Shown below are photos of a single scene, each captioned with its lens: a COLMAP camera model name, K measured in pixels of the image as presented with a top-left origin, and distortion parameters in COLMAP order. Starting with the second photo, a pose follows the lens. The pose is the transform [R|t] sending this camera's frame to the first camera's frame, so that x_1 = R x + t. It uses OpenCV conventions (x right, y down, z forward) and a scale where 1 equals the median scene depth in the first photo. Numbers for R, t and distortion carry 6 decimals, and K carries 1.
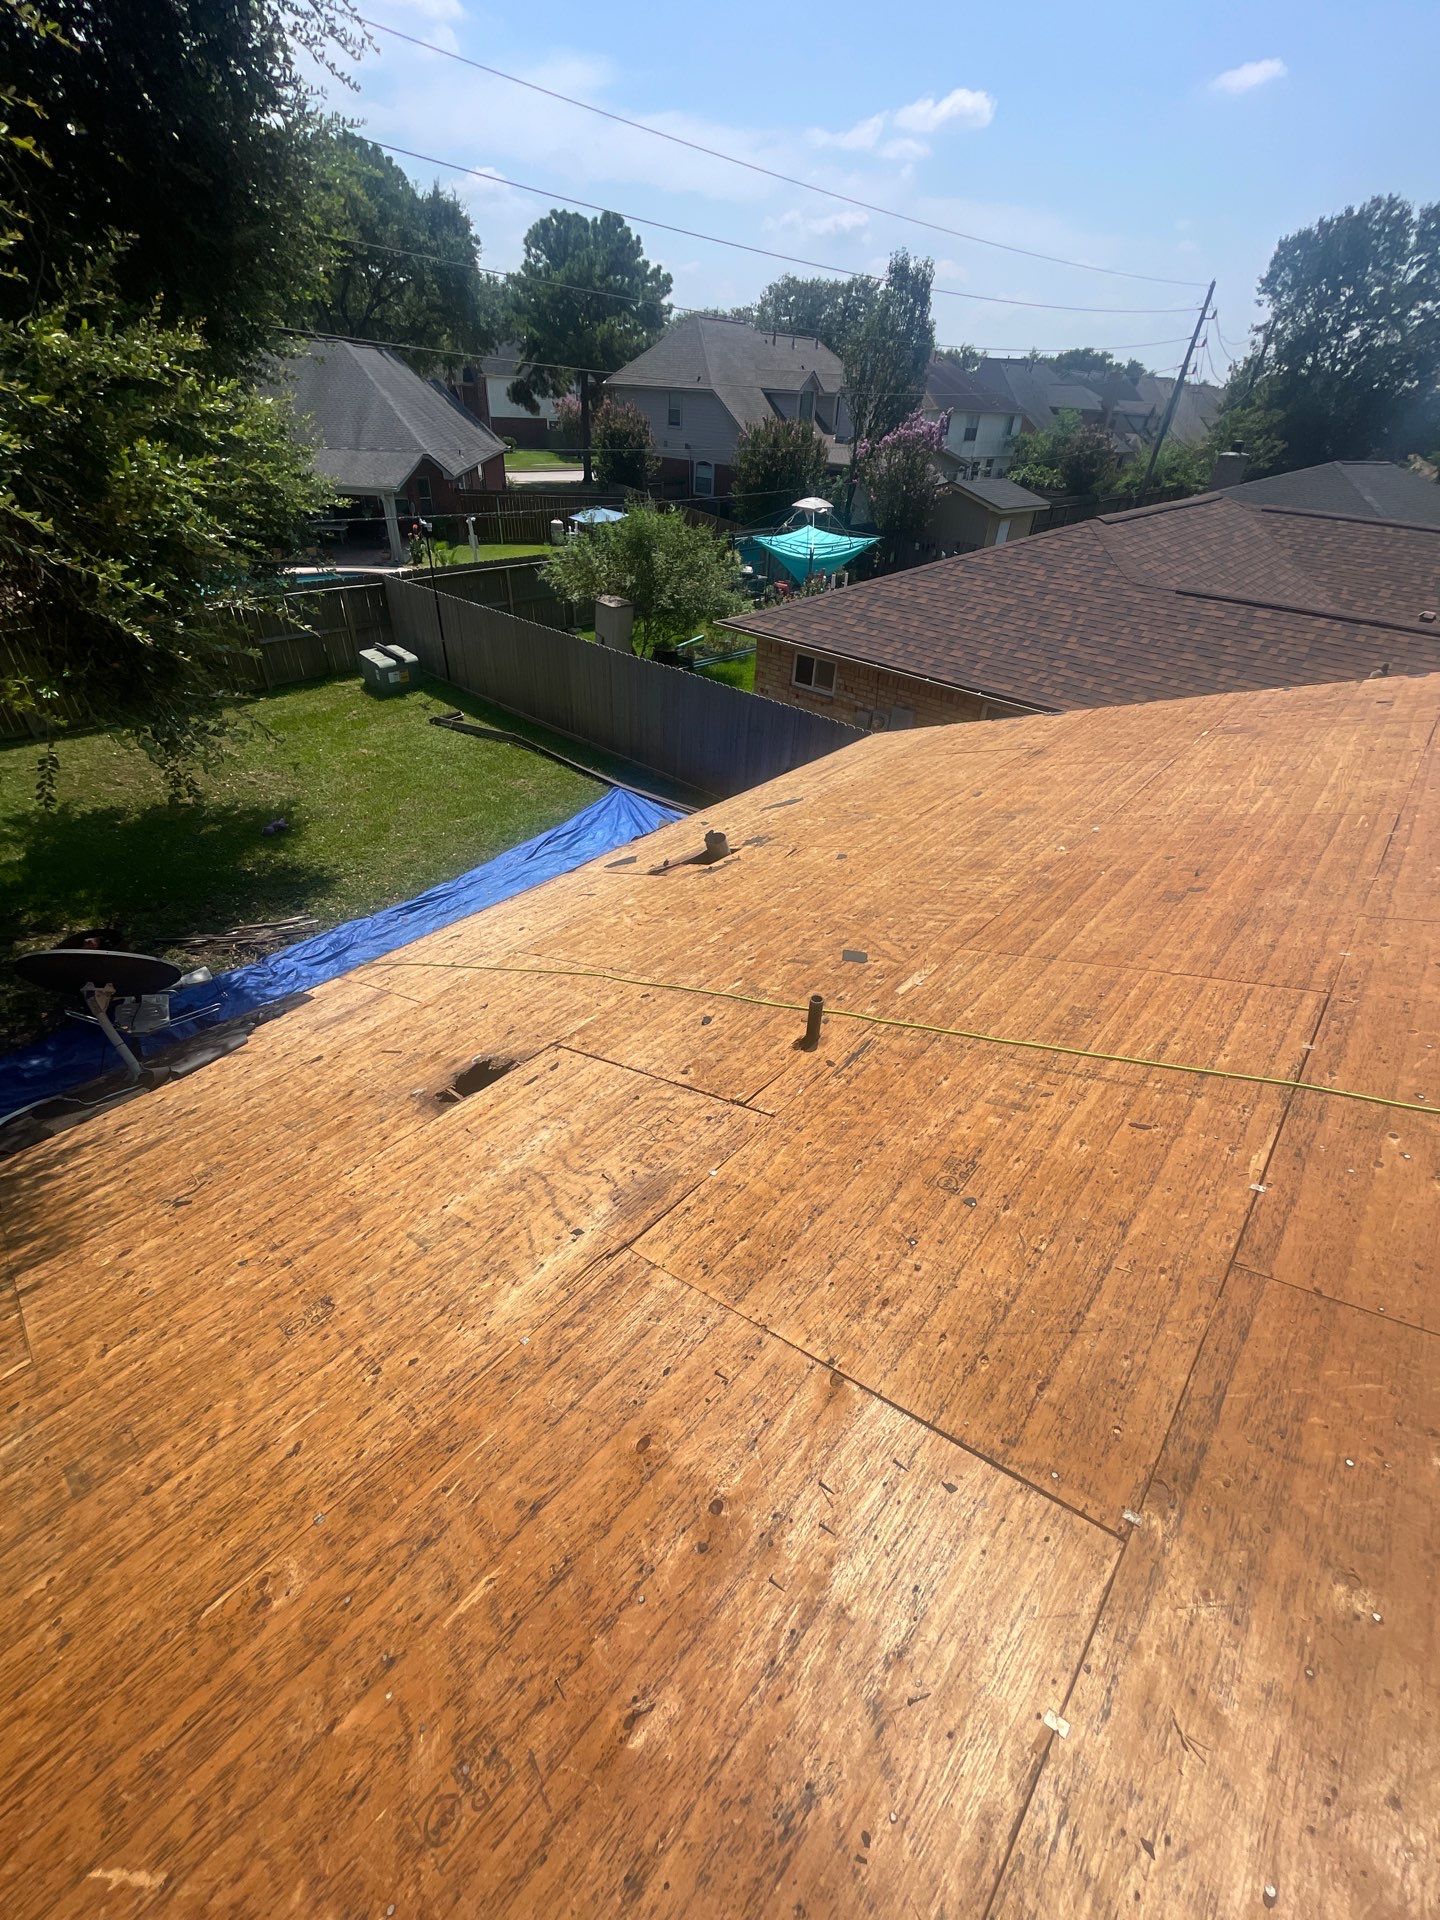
lens RADIAL K [[768.2, 0, 720.0], [0, 768.2, 960.0], [0, 0, 1]] dist [-0.017451, 0.000151]
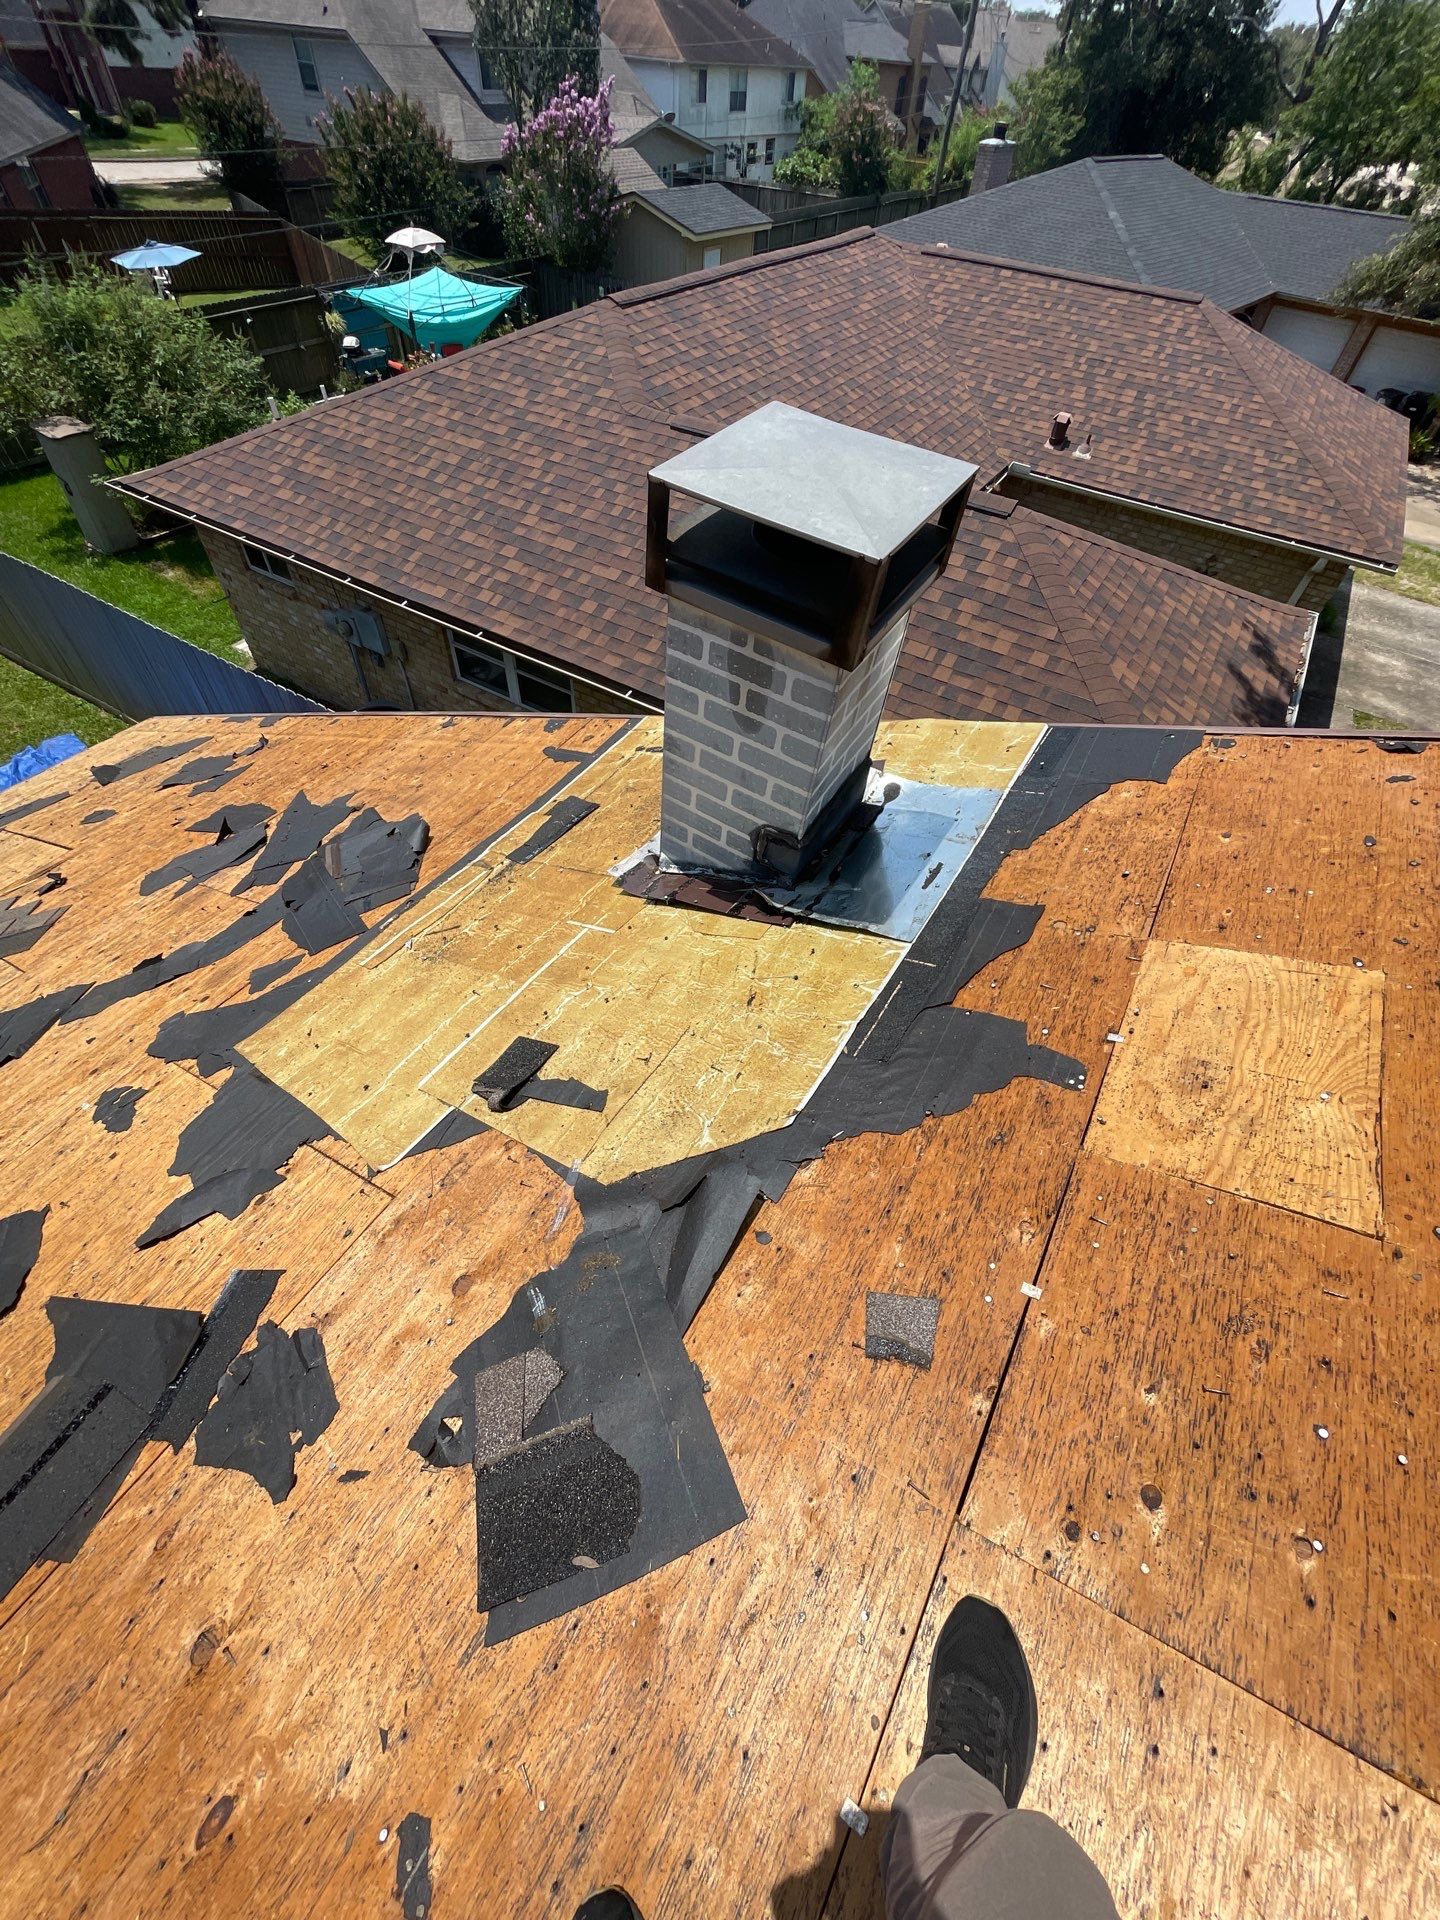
lens RADIAL K [[775.7, 0, 720.0], [0, 775.7, 960.0], [0, 0, 1]] dist [-0.008495, 0.000555]
pose [[0.983346, -0.130271, 0.126726, 0.219011], [0.095555, 0.963723, 0.249215, -0.076573], [-0.154594, -0.232955, 0.960121, 0.070600]]
